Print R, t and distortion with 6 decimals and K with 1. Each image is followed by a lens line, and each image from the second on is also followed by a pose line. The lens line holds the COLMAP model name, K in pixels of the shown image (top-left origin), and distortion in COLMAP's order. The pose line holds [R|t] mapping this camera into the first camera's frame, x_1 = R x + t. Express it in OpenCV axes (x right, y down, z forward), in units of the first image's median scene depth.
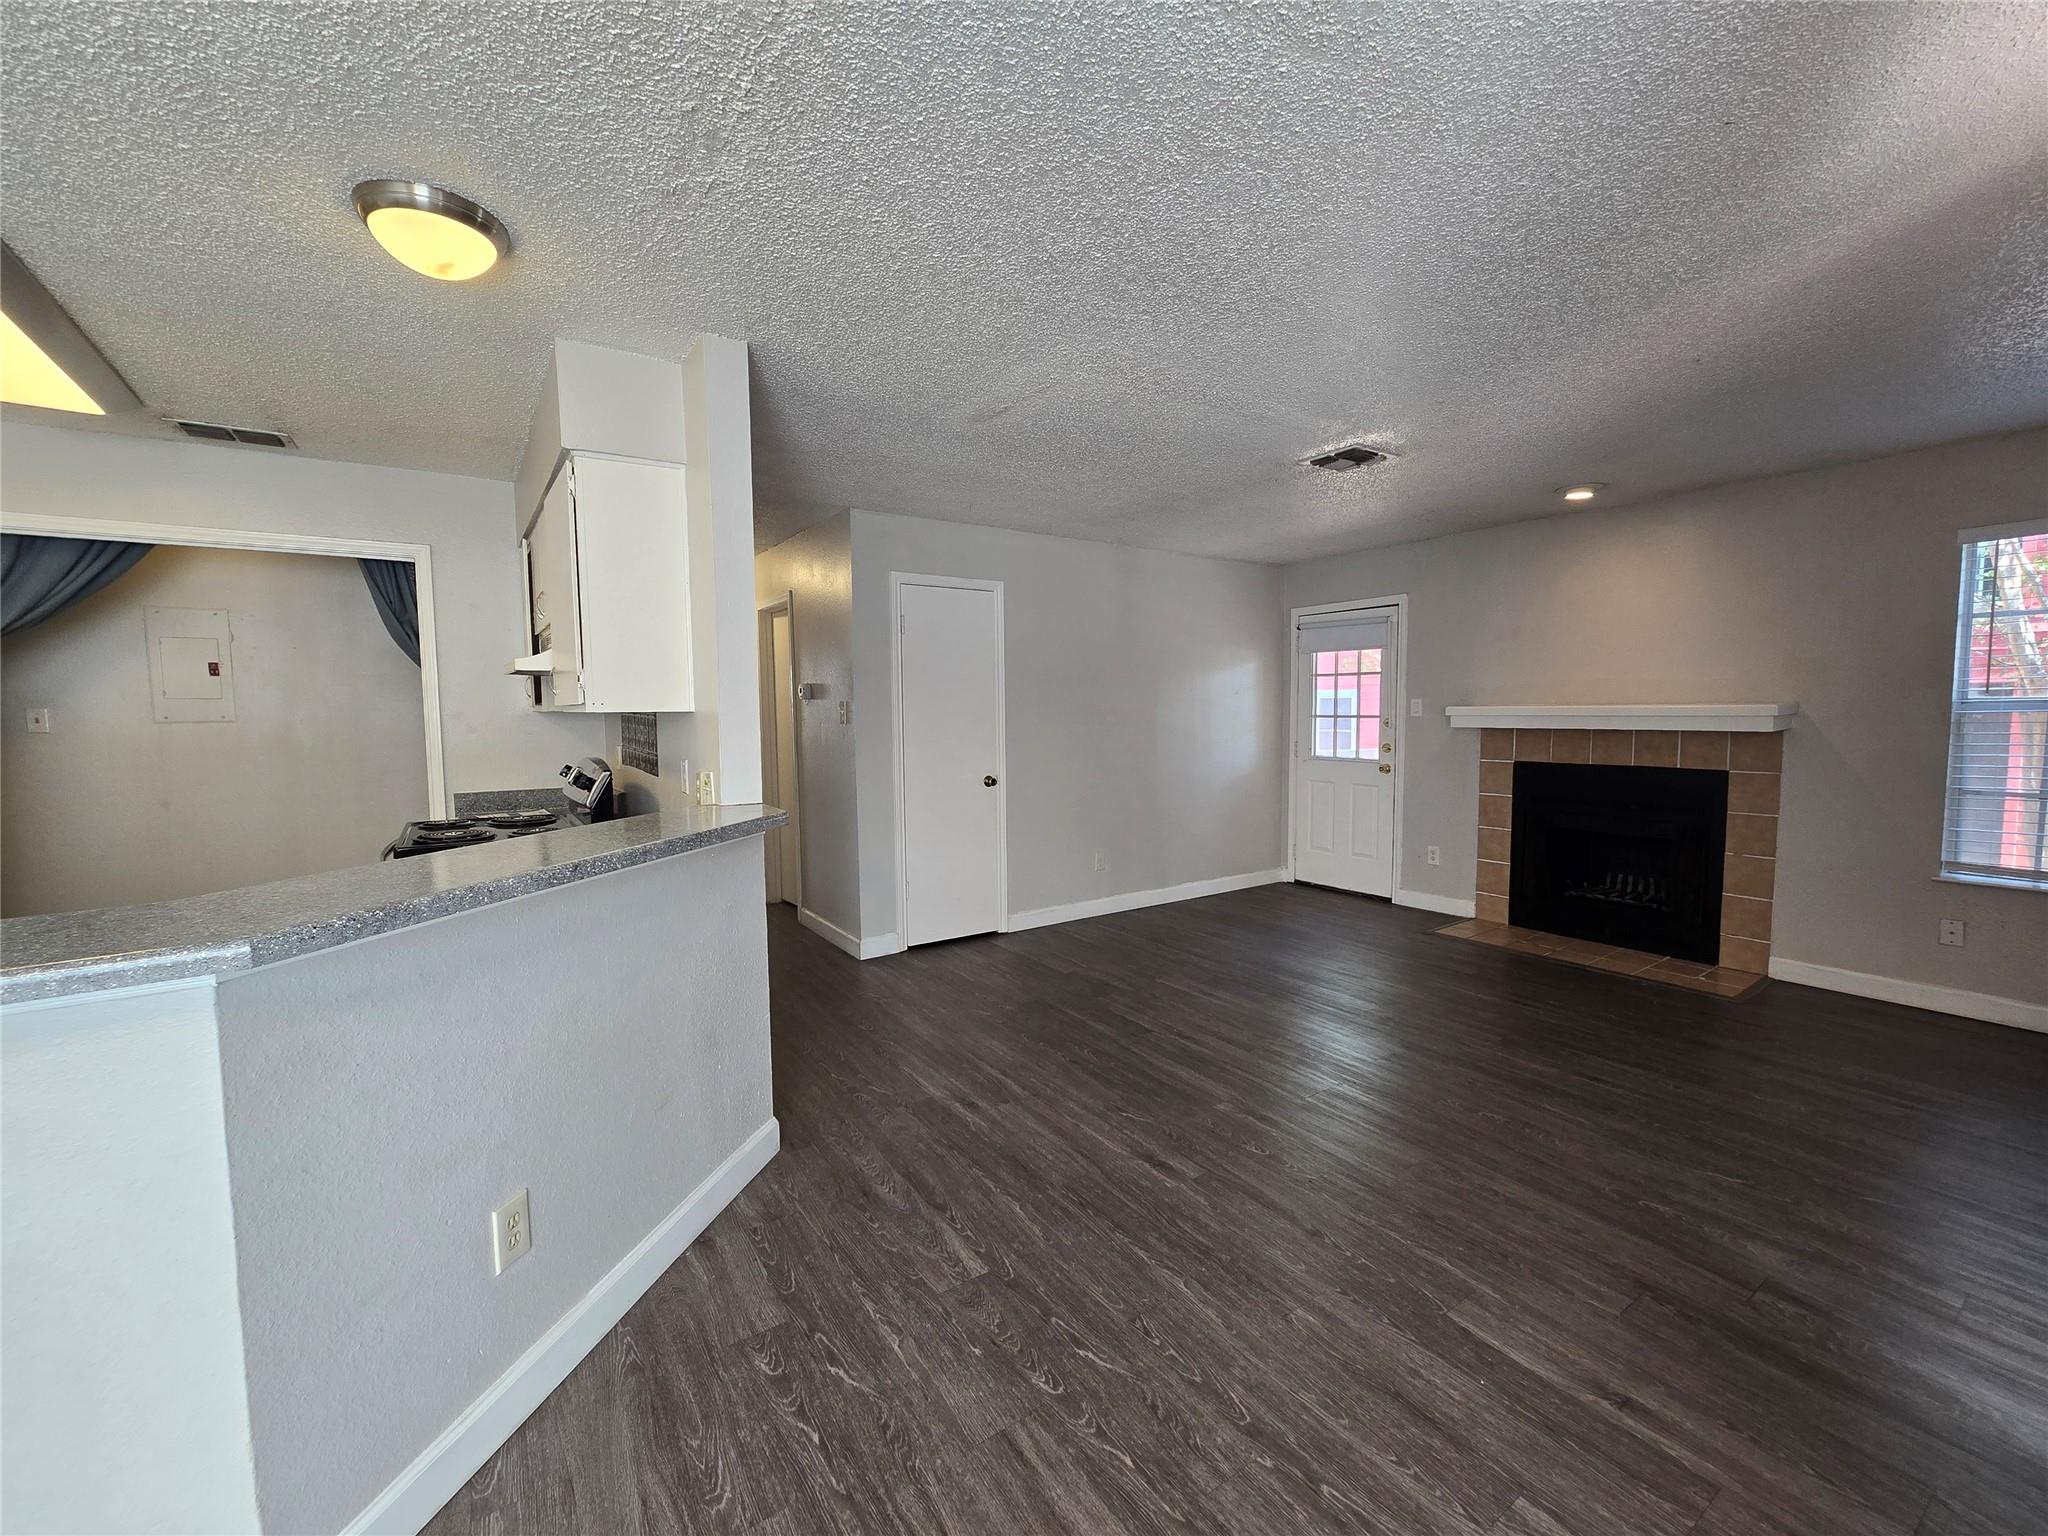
lens RADIAL K [[833.4, 0, 1029.5], [0, 833.4, 766.9], [0, 0, 1]] dist [-0.004546, -0.000536]
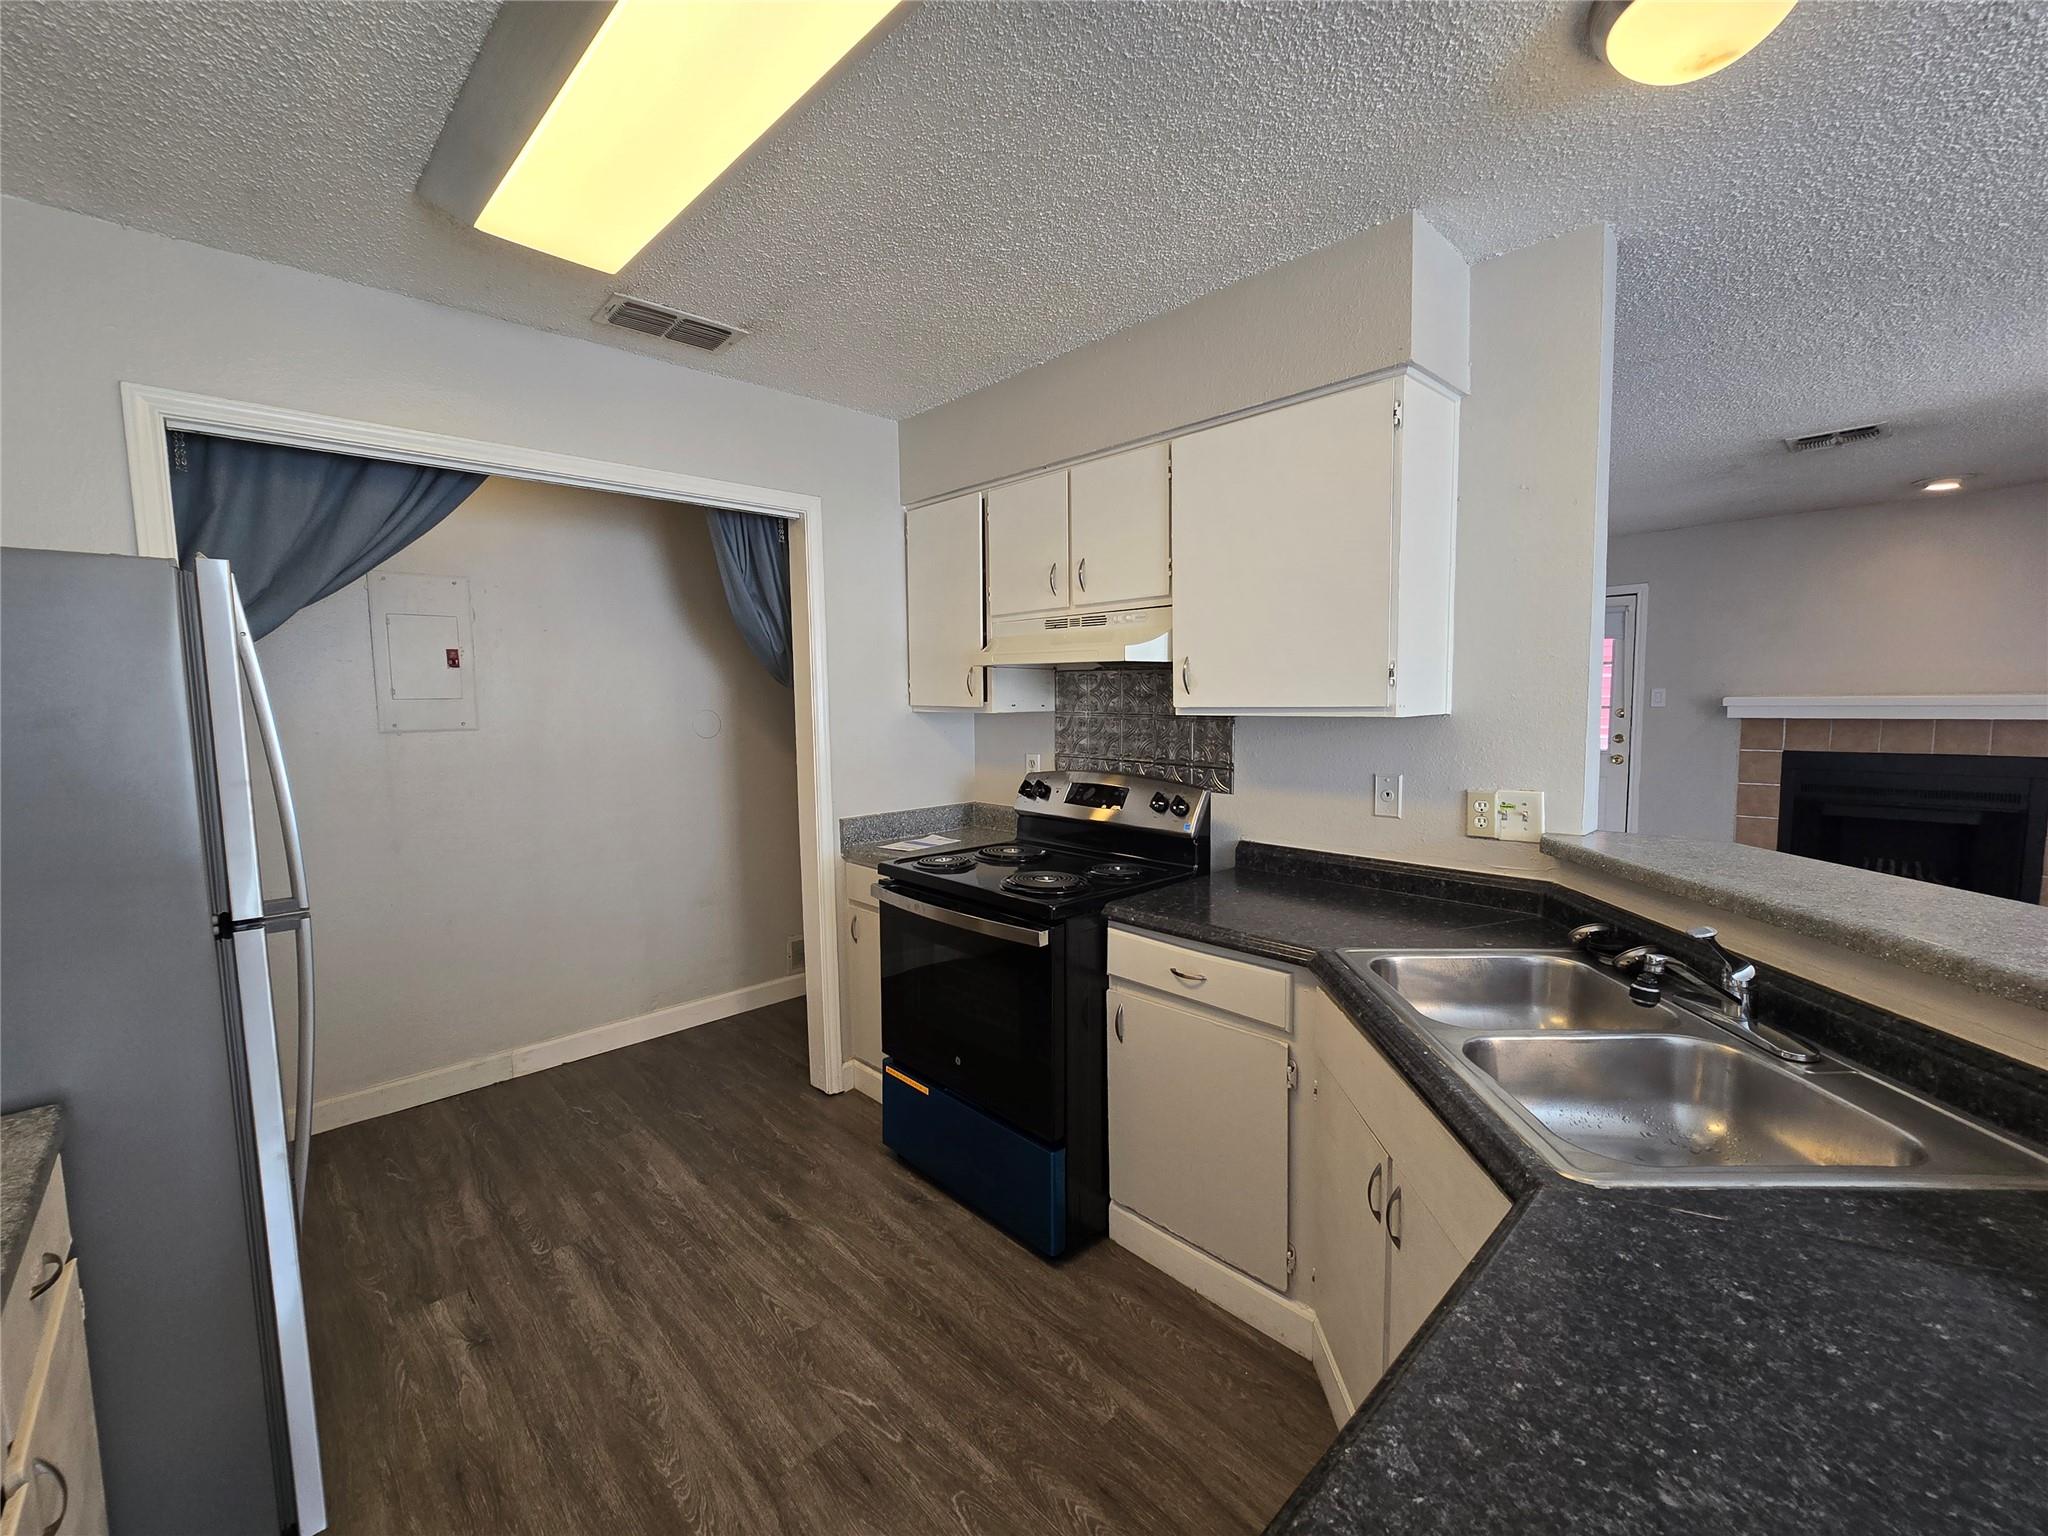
lens RADIAL K [[833.4, 0, 1029.5], [0, 833.4, 766.9], [0, 0, 1]] dist [-0.004546, -0.000536]
pose [[0.986073, -0.020847, 0.165003, -0.497527], [0.018627, 0.999714, 0.014986, -0.019666], [-0.165268, -0.011704, 0.986179, 0.159590]]
